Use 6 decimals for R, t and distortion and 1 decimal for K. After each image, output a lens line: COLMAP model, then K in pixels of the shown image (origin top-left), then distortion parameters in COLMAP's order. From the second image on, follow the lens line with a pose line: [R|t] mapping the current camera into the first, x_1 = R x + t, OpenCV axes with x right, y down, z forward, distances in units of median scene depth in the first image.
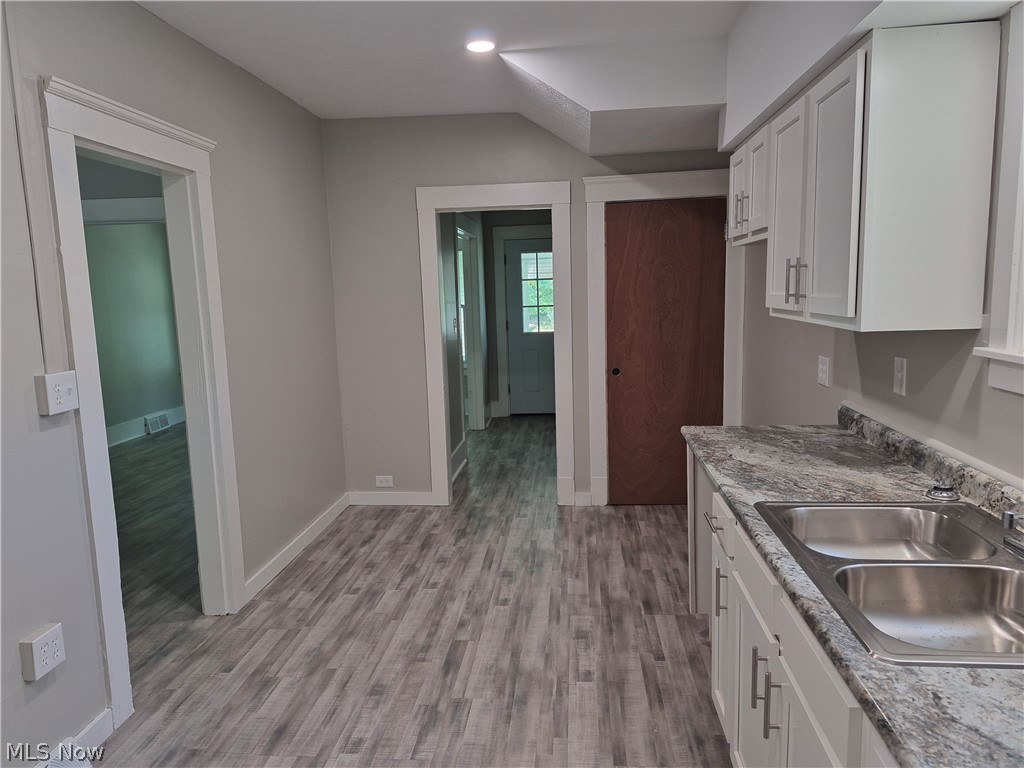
lens RADIAL K [[699.4, 0, 511.8], [0, 699.4, 389.7], [0, 0, 1]] dist [0.103445, -0.145623]
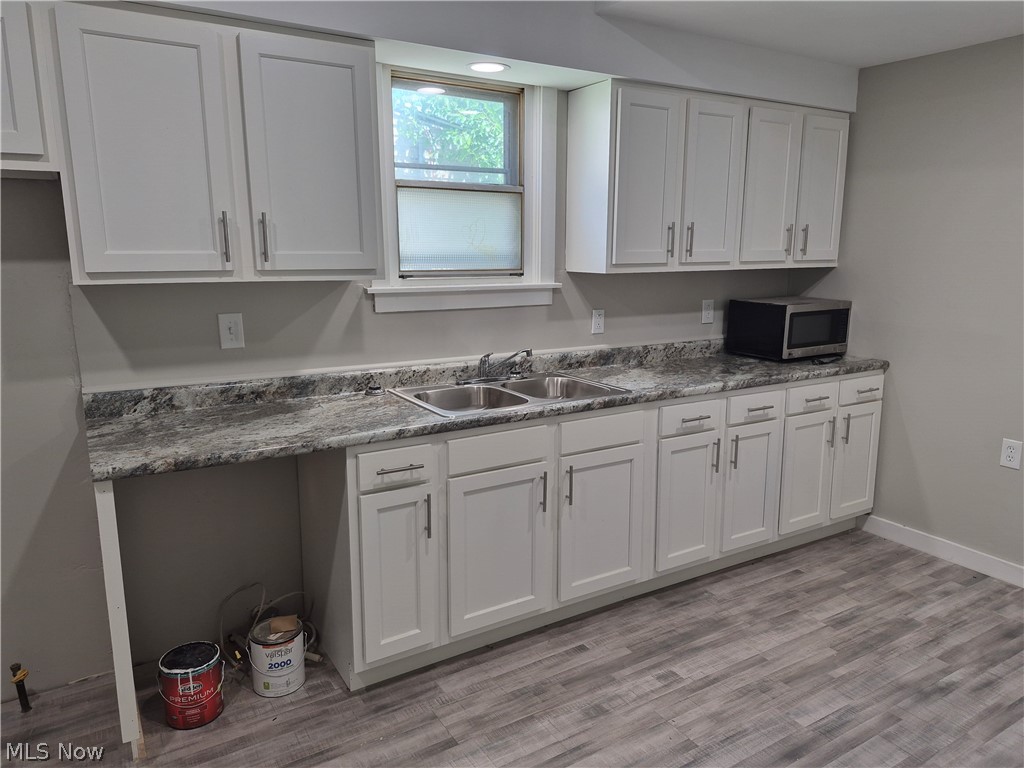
lens RADIAL K [[699.4, 0, 511.8], [0, 699.4, 389.7], [0, 0, 1]] dist [0.103445, -0.145623]
pose [[-0.596815, -0.132212, 0.791411, -0.628047], [0.130506, 0.957202, 0.258326, -0.172511], [-0.791694, 0.257457, -0.554018, 1.409923]]
